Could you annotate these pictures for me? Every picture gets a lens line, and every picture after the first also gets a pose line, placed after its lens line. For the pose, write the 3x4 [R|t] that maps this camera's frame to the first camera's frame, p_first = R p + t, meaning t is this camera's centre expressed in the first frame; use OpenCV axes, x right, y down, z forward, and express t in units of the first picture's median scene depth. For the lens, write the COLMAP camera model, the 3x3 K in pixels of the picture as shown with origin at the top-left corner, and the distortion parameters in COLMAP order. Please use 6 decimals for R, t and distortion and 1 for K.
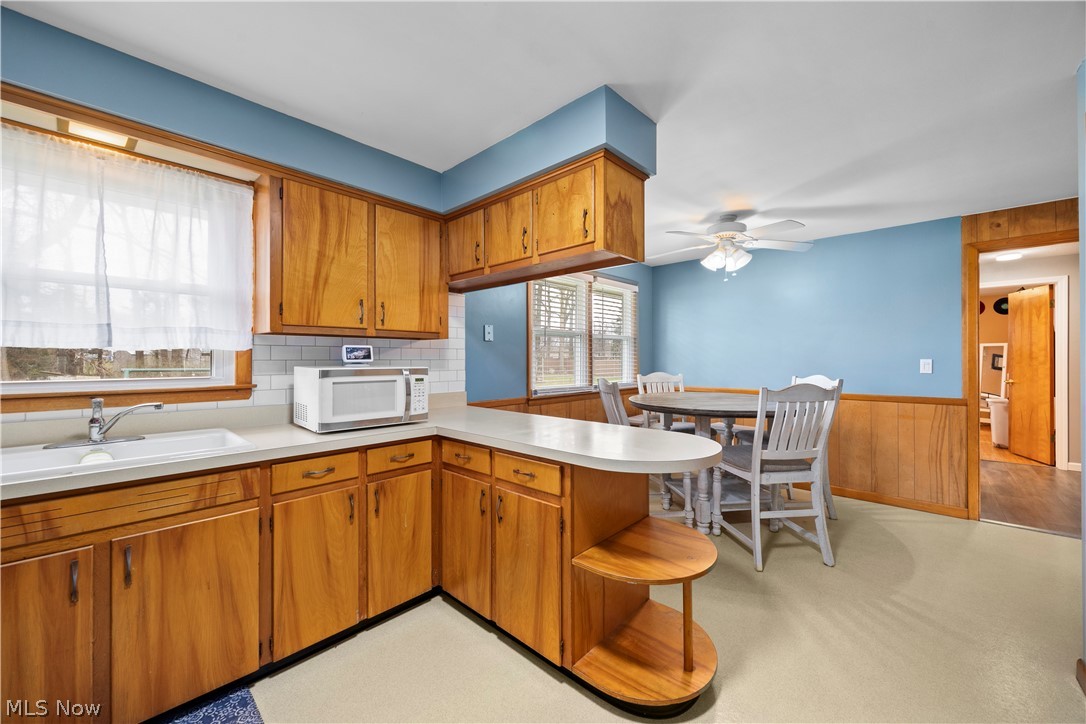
lens RADIAL K [[423.0, 0, 543.0], [0, 423.0, 362.0], [0, 0, 1]] dist [-0.000357, -0.000014]
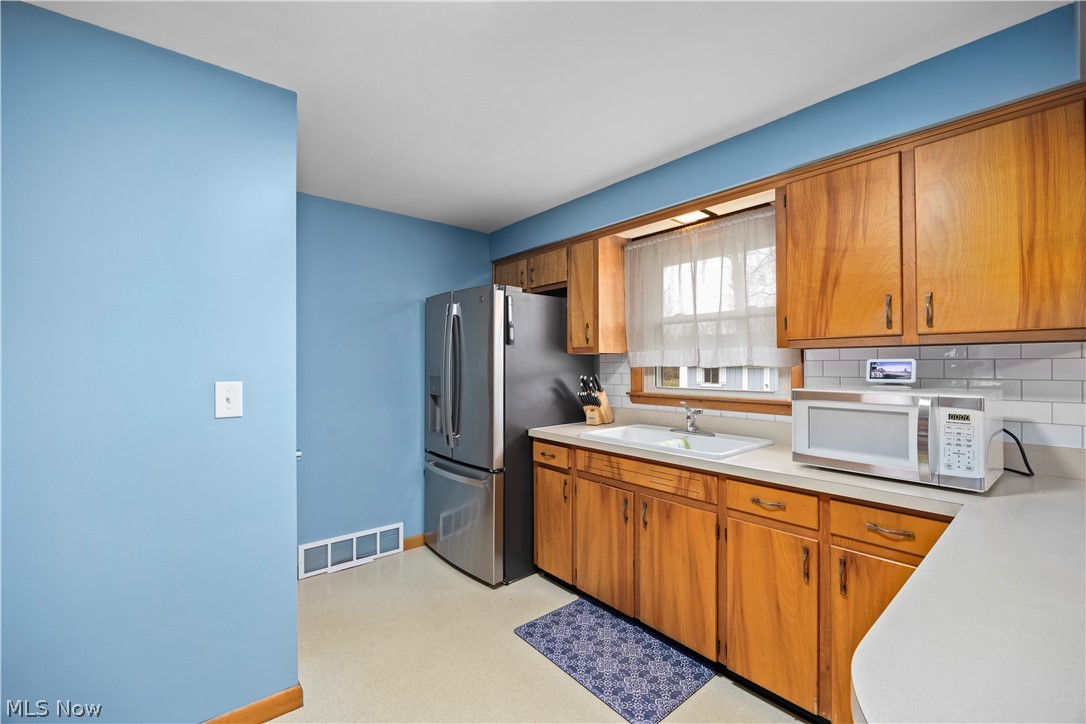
lens RADIAL K [[451.7, 0, 546.8], [0, 451.7, 366.7], [0, 0, 1]] dist [-0.014340, 0.000007]
pose [[-0.126308, 0.004037, -0.991983, 0.433446], [-0.005303, 0.999975, 0.004745, -0.030246], [0.991977, 0.005859, -0.126283, 0.588349]]
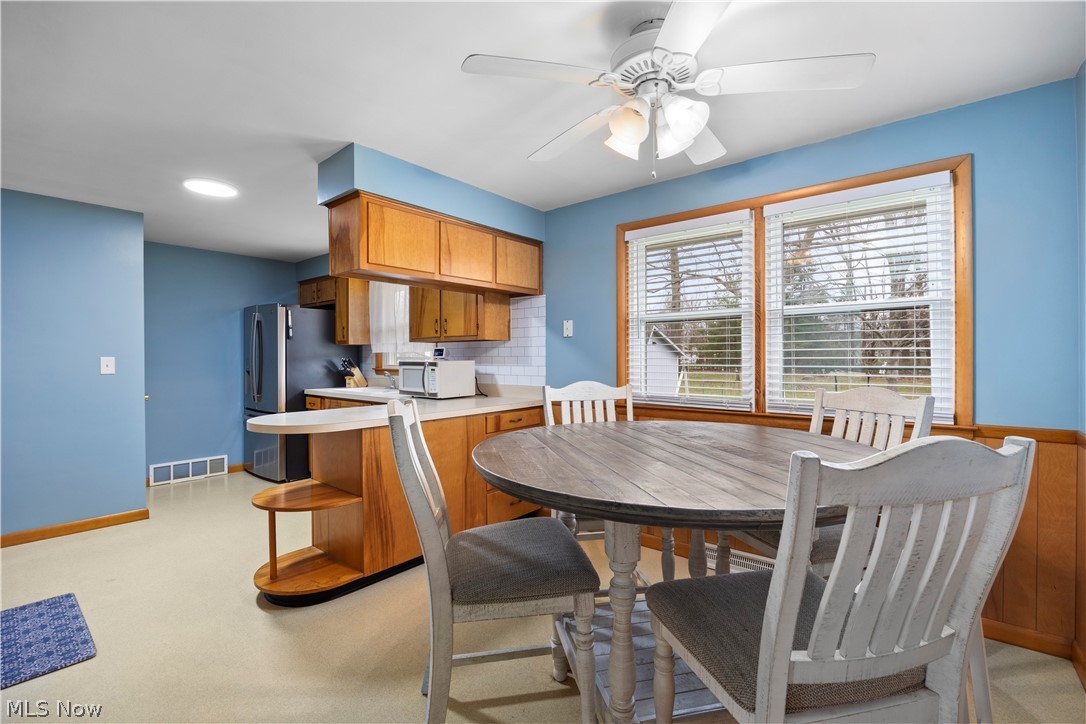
lens RADIAL K [[467.5, 0, 541.8], [0, 467.5, 360.7], [0, 0, 1]] dist [-0.015170, -0.000415]
pose [[0.053835, 0.008088, -0.998517, 1.533707], [-0.006439, 0.999949, 0.007752, -0.006108], [0.998529, 0.006012, 0.053884, 1.463371]]
